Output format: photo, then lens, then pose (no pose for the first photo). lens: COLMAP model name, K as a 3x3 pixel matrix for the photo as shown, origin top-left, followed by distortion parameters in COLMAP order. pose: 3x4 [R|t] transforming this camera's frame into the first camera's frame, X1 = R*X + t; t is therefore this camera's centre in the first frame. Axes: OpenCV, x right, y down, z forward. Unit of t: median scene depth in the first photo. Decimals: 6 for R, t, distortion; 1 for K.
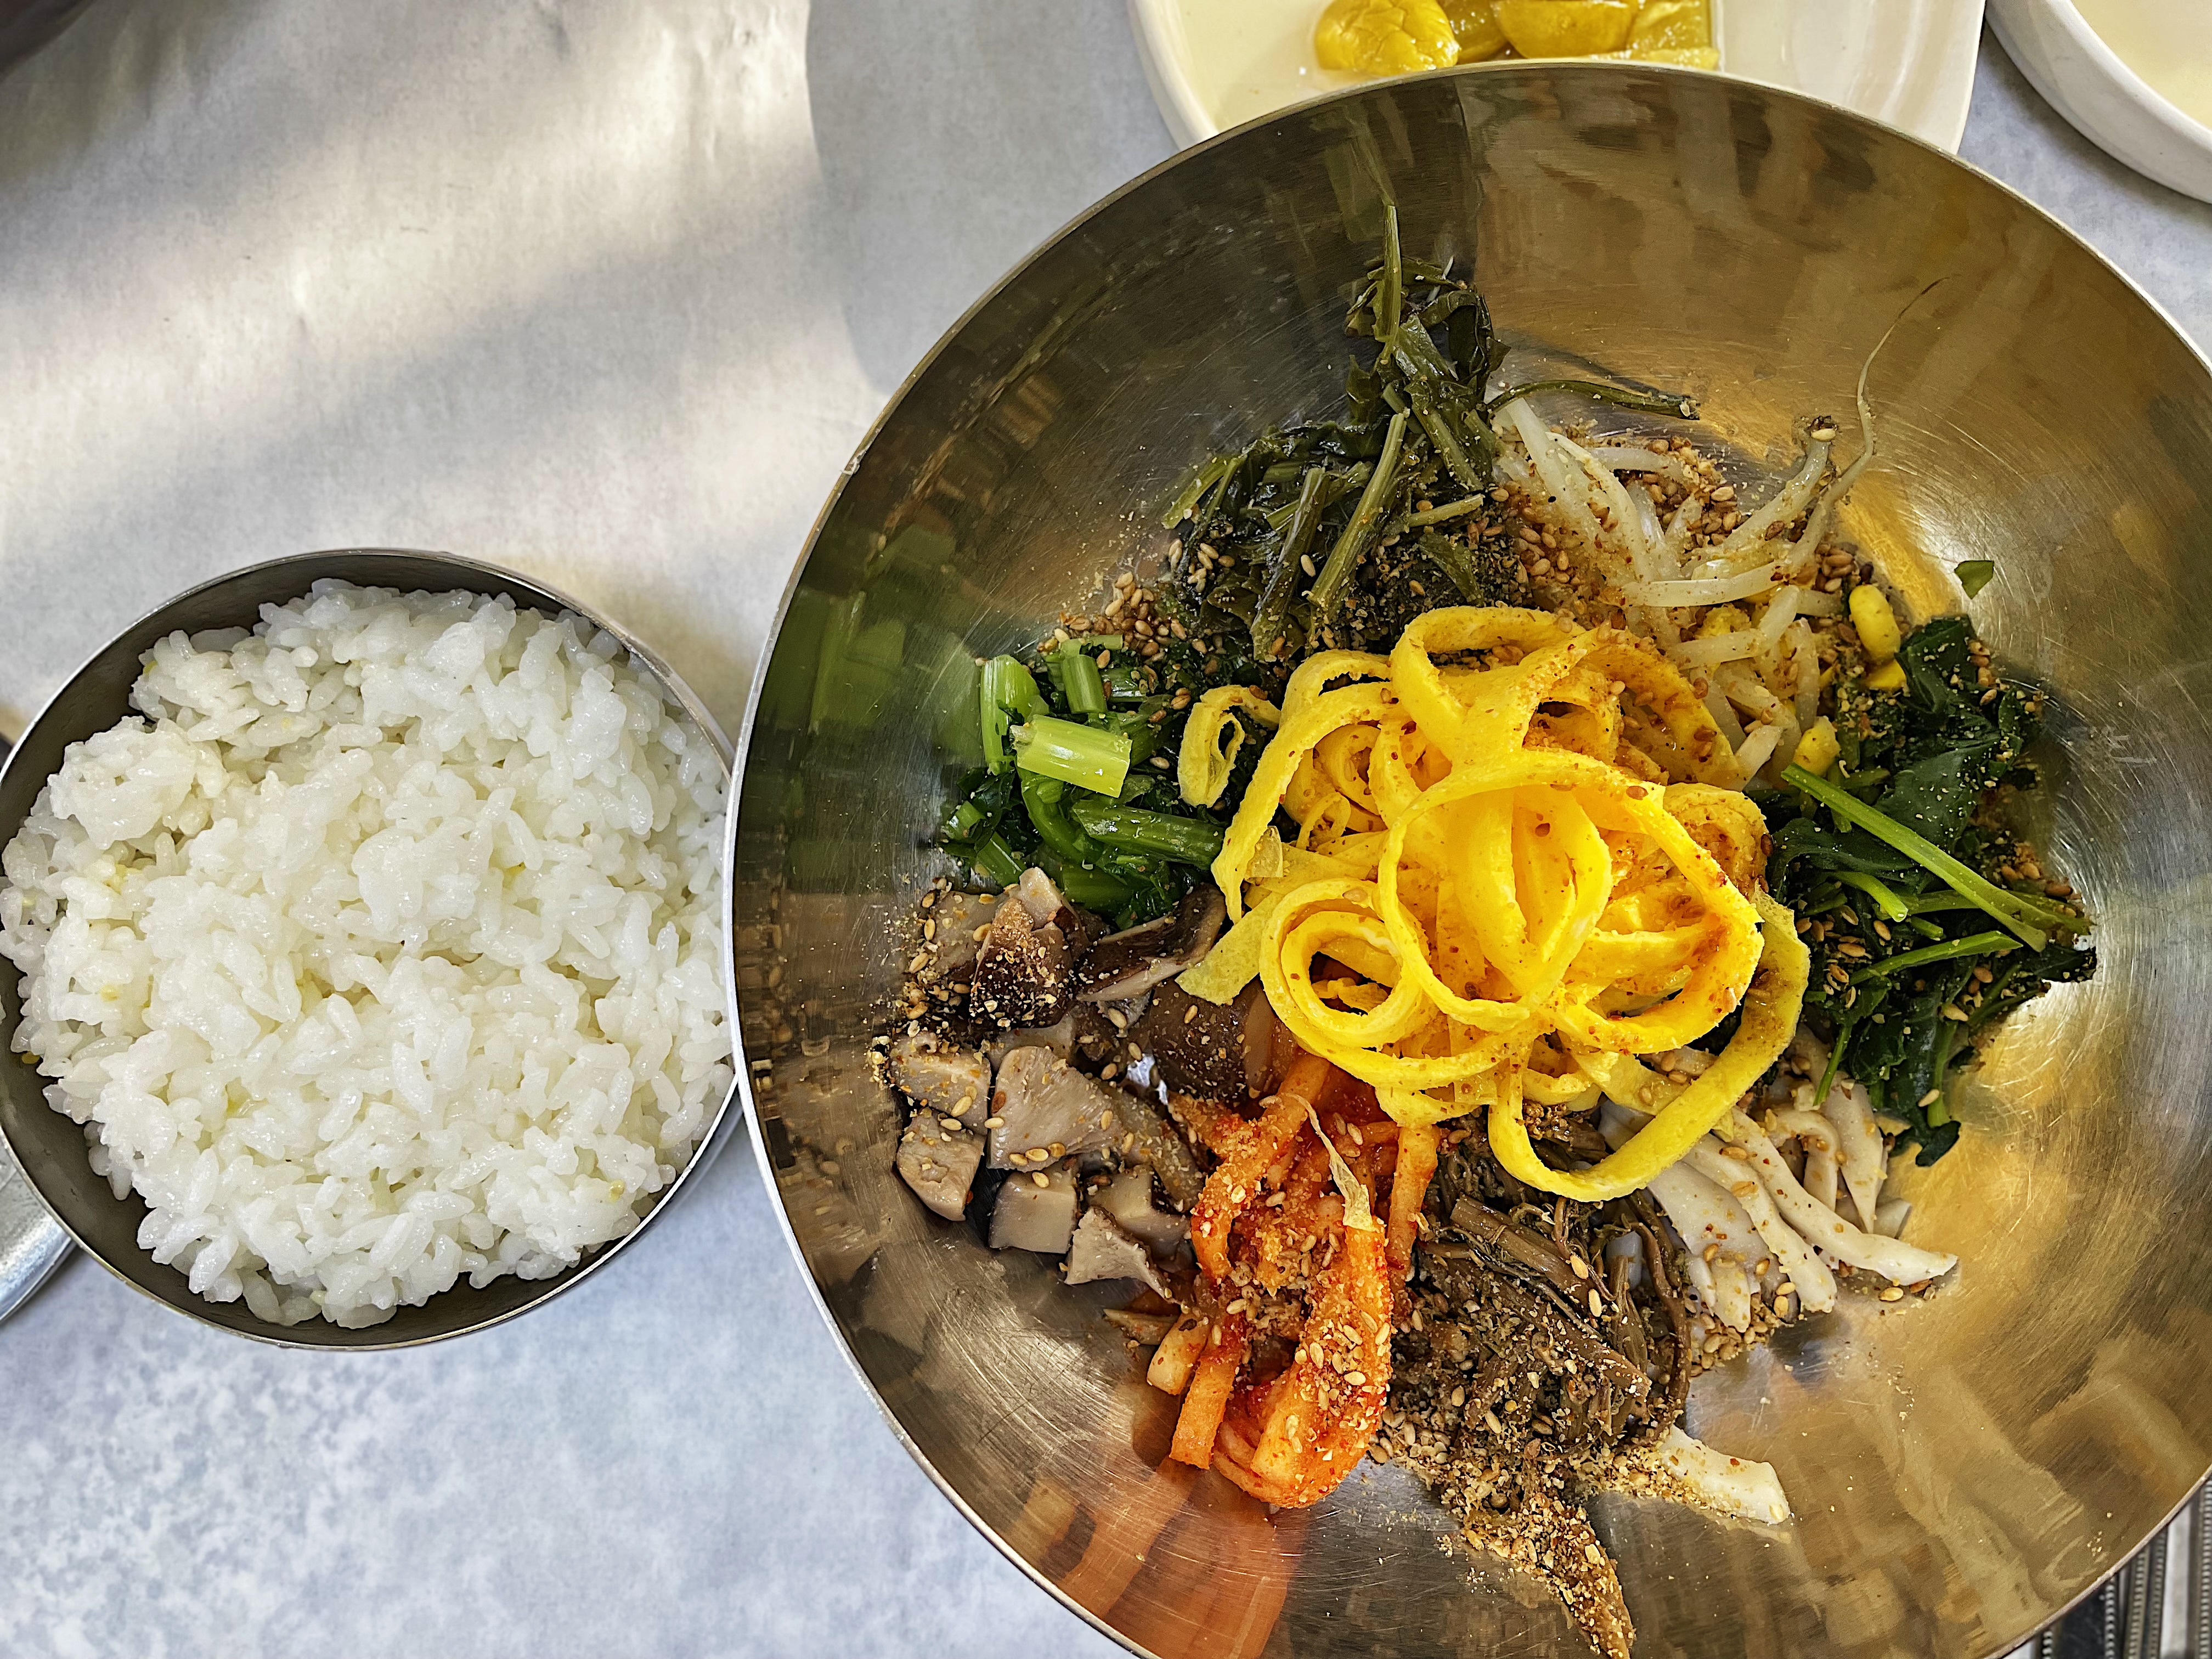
lens RADIAL K [[1697.6, 0, 1106.0], [0, 1697.6, 829.5], [0, 0, 1]] dist [0.093459, -0.153819]
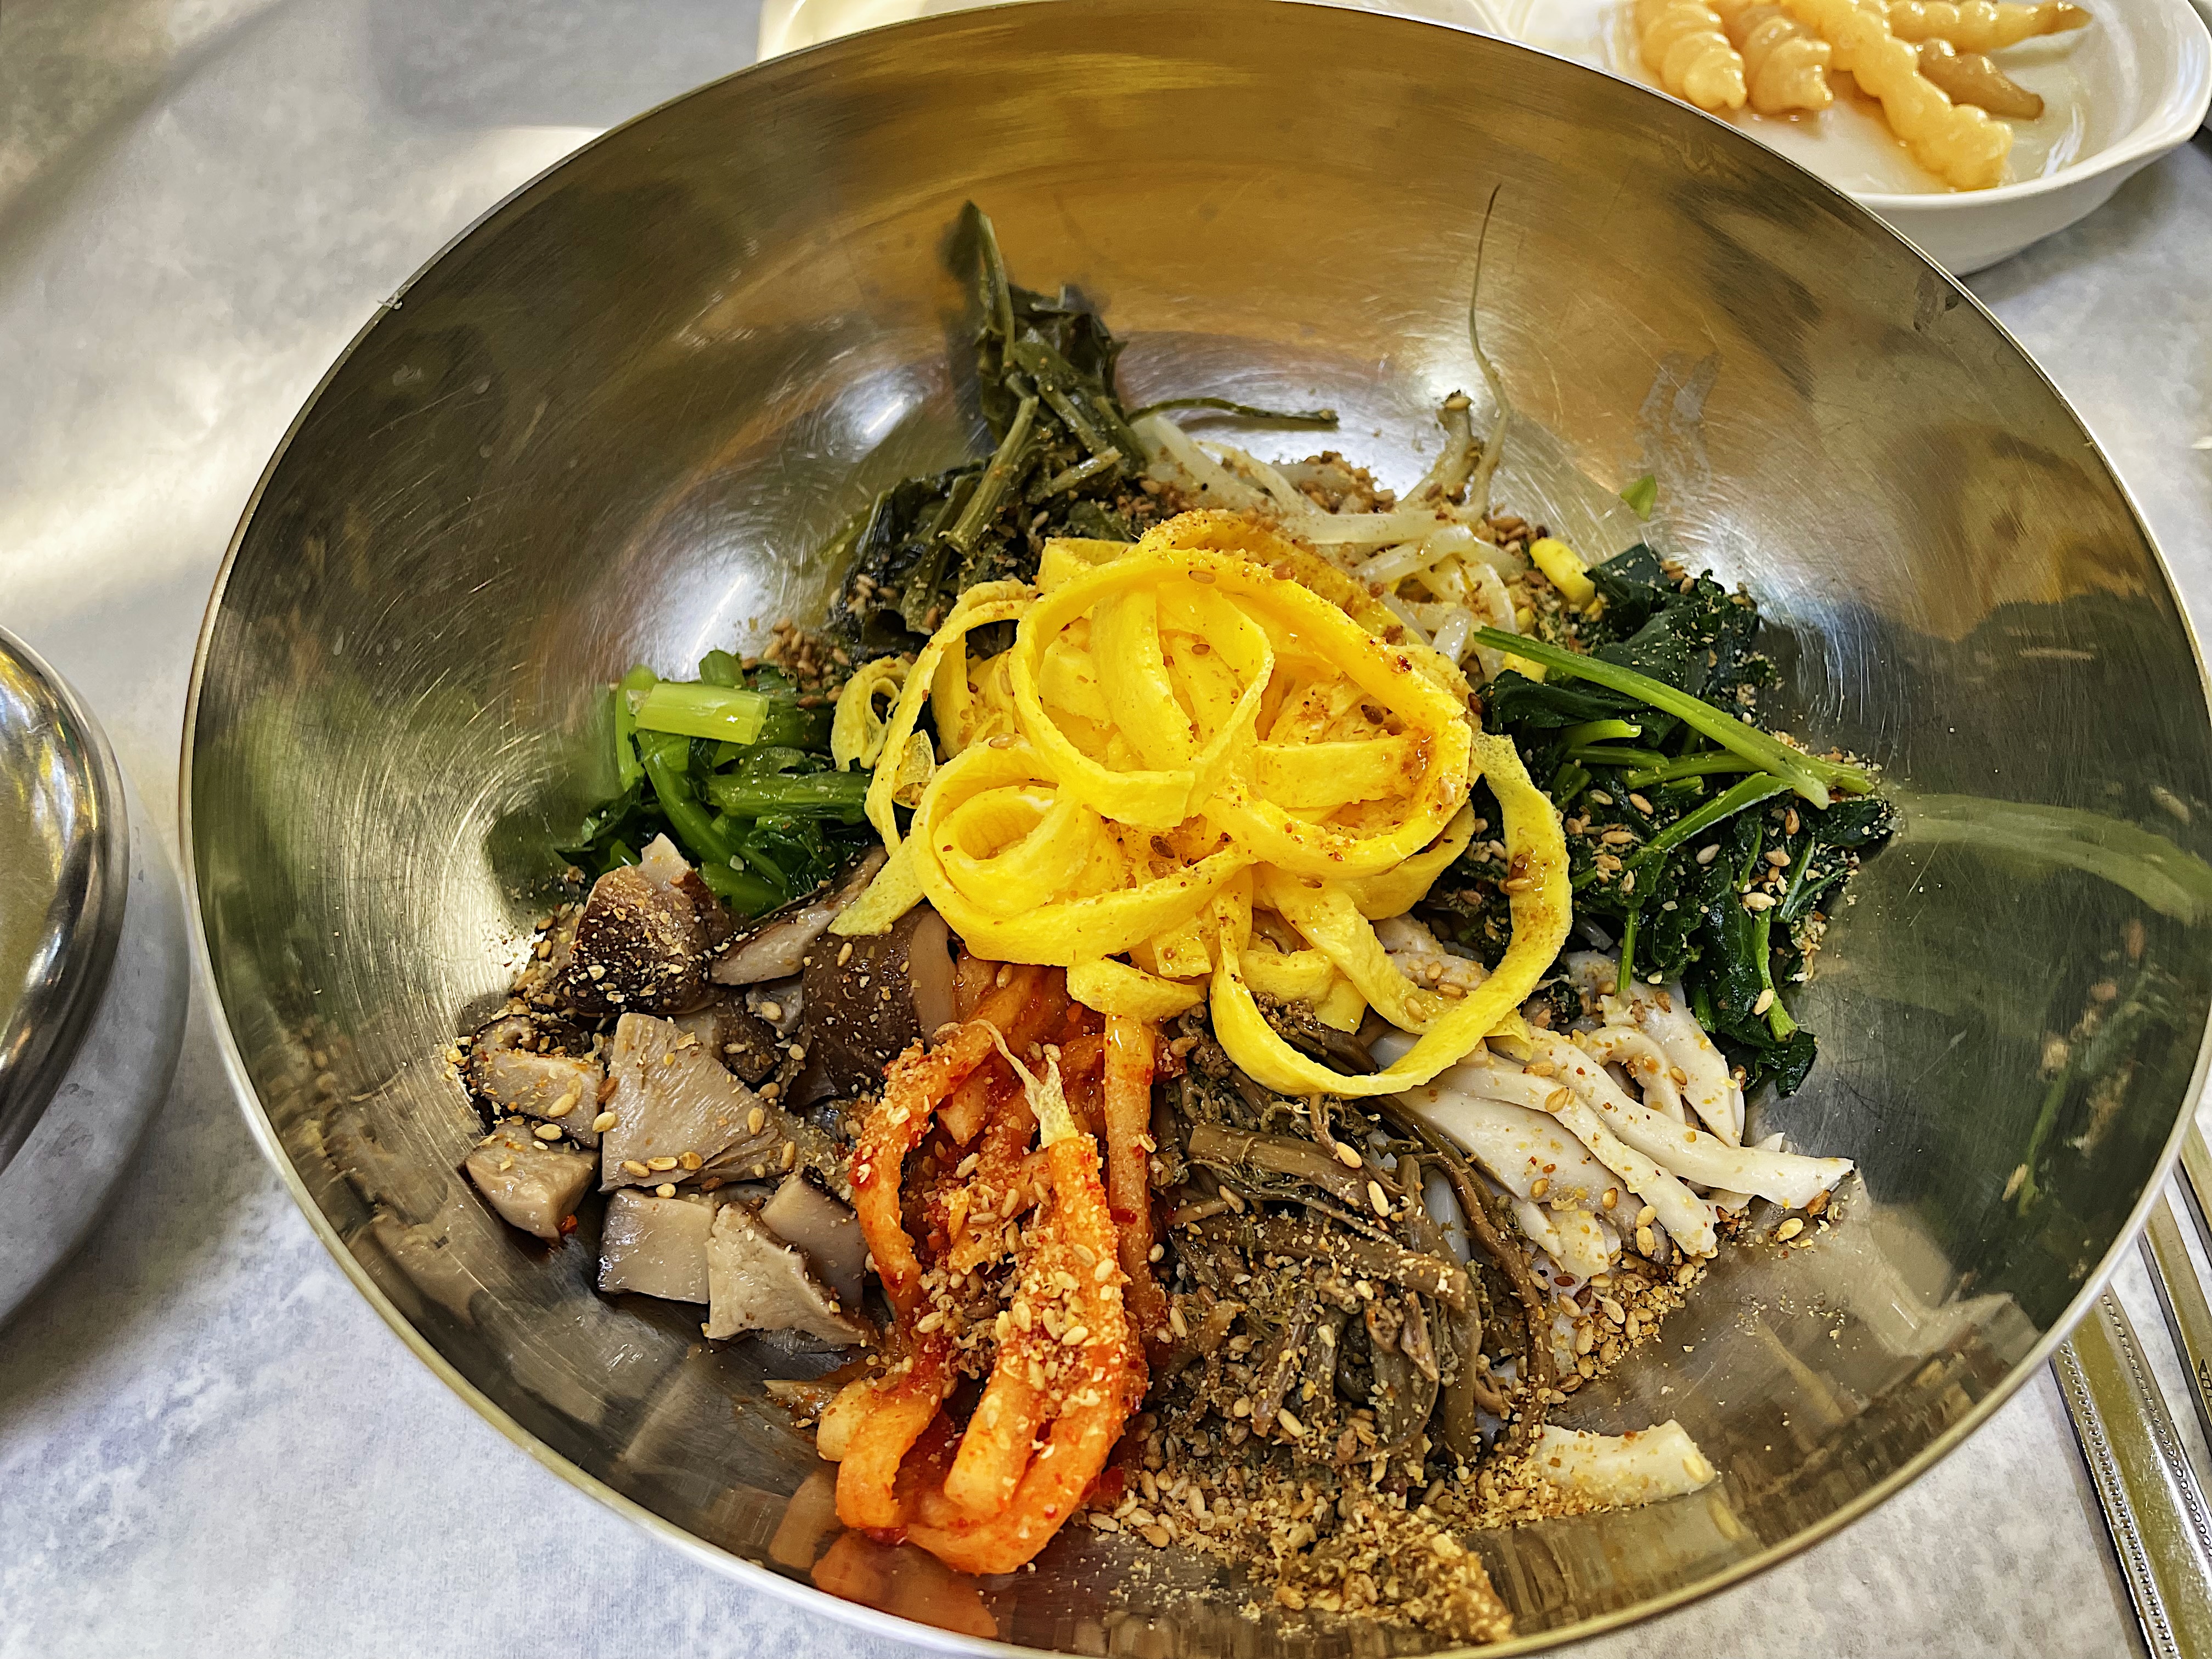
lens RADIAL K [[1697.6, 0, 1106.0], [0, 1697.6, 829.5], [0, 0, 1]] dist [0.093459, -0.153819]
pose [[0.992371, -0.113077, 0.049132, 0.139988], [0.122789, 0.870598, -0.476426, 0.457631], [0.011099, 0.478824, 0.877841, 0.244702]]
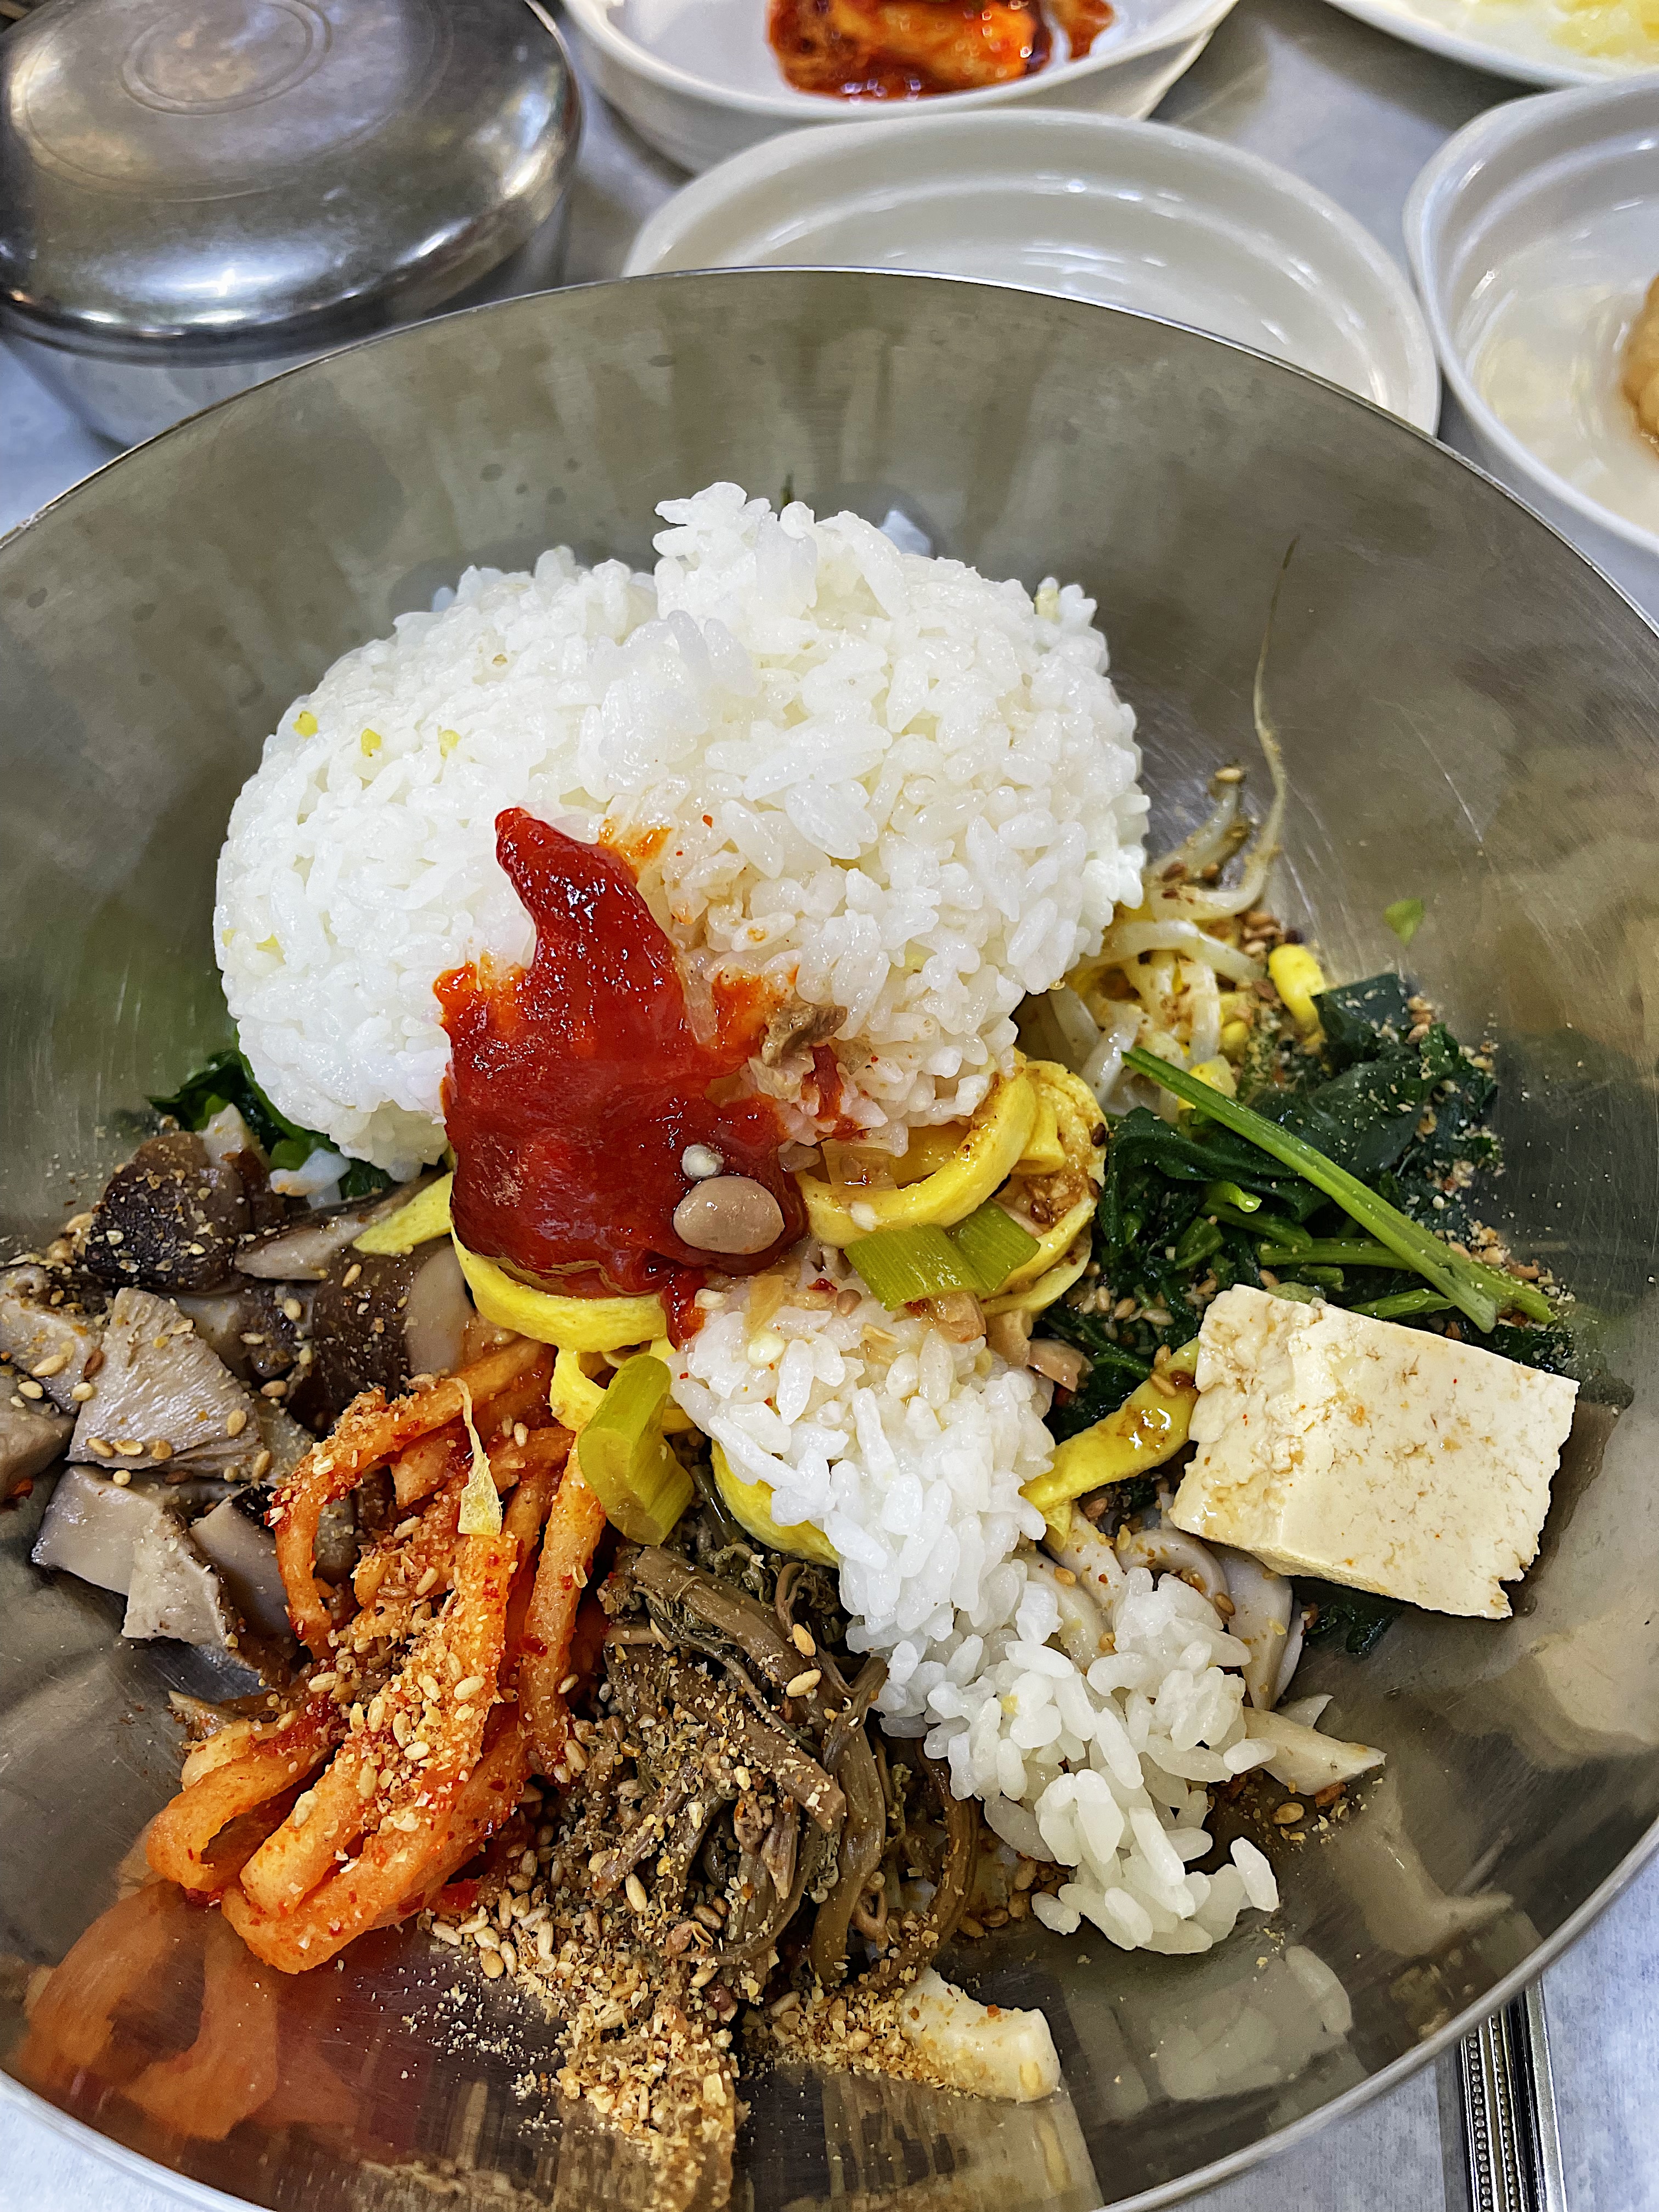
lens RADIAL K [[1699.0, 0, 831.9], [0, 1699.0, 1123.2], [0, 0, 1]] dist [0.031871, -0.082911]
pose [[0.987876, 0.081260, -0.132278, 0.358941], [-0.130961, 0.893763, -0.428995, 0.348061], [0.083365, 0.441117, 0.893569, 0.286705]]
